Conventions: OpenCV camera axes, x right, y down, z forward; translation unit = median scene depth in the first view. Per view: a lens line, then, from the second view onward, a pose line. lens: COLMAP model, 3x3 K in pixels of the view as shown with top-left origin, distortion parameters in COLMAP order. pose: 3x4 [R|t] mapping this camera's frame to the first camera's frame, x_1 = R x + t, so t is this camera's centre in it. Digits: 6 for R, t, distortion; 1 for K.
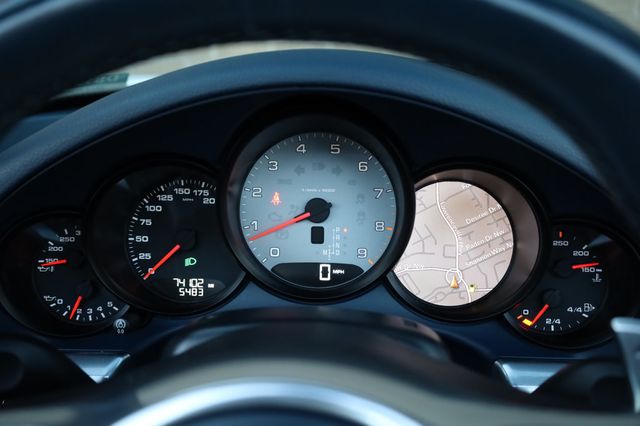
lens RADIAL K [[659.4, 0, 320.0], [0, 659.4, 213.0], [0, 0, 1]] dist [0.000388, 0.001604]
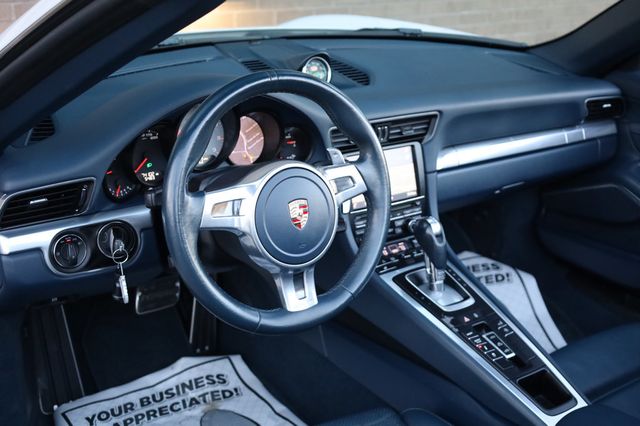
lens RADIAL K [[874.3, 0, 320.0], [0, 874.3, 213.0], [0, 0, 1]] dist [-0.014024, -0.010649]
pose [[0.786284, -0.192318, 0.587172, -1.601765], [0.130795, 0.980596, 0.146029, -0.134875], [-0.603862, -0.038022, 0.796181, -1.867232]]
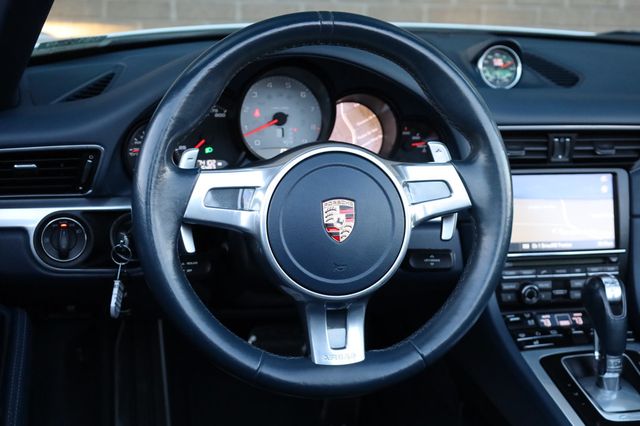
lens RADIAL K [[974.7, 0, 320.0], [0, 974.7, 213.0], [0, 0, 1]] dist [-0.006191, 0.054416]
pose [[0.965488, -0.040151, 0.257336, -0.599162], [0.037147, 0.999173, 0.016524, 0.214695], [-0.257787, -0.006395, 0.966181, -1.629915]]
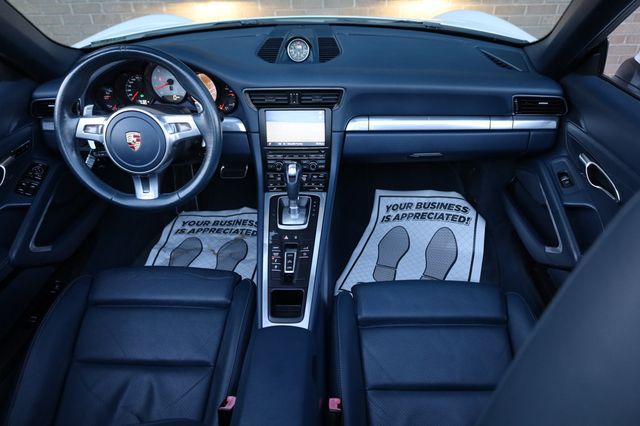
lens RADIAL K [[436.0, 0, 320.0], [0, 436.0, 213.0], [0, 0, 1]] dist [0.005969, 0.001824]
pose [[0.999650, -0.022170, -0.014433, 0.945391], [0.025552, 0.950446, 0.309839, -0.047018], [0.006848, -0.310099, 0.950680, -1.816111]]
